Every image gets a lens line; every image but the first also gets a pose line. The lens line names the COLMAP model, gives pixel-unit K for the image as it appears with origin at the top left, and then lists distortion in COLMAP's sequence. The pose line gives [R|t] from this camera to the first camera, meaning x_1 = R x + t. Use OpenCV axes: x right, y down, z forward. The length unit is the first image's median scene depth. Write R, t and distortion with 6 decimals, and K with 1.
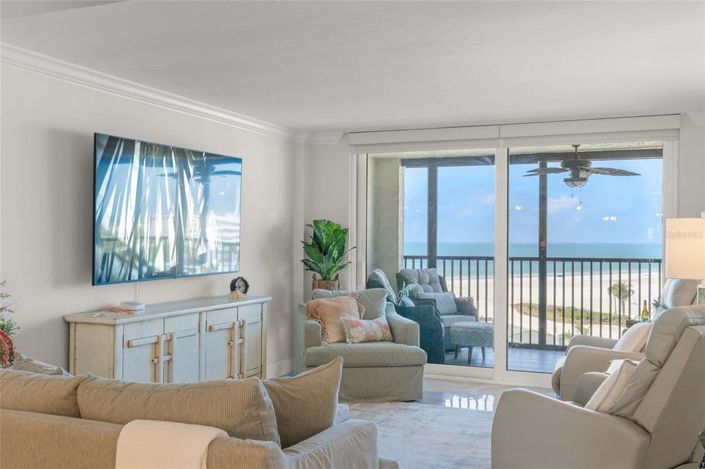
lens RADIAL K [[741.5, 0, 352.7], [0, 741.5, 240.1], [0, 0, 1]] dist [0.031418, 0.000000]
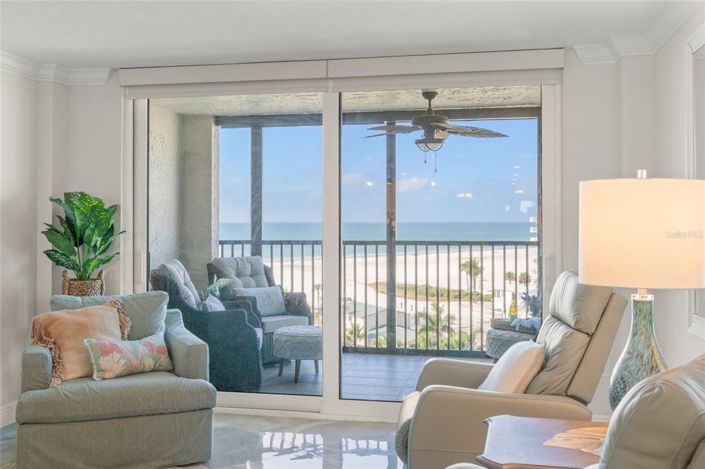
lens RADIAL K [[741.5, 0, 353.1], [0, 741.5, 231.0], [0, 0, 1]] dist [0.031418, 0.000000]
pose [[0.982262, -0.009764, 0.187260, 0.072842], [0.006883, 0.999848, 0.016026, -0.000384], [-0.187388, -0.014452, 0.982180, 0.244640]]
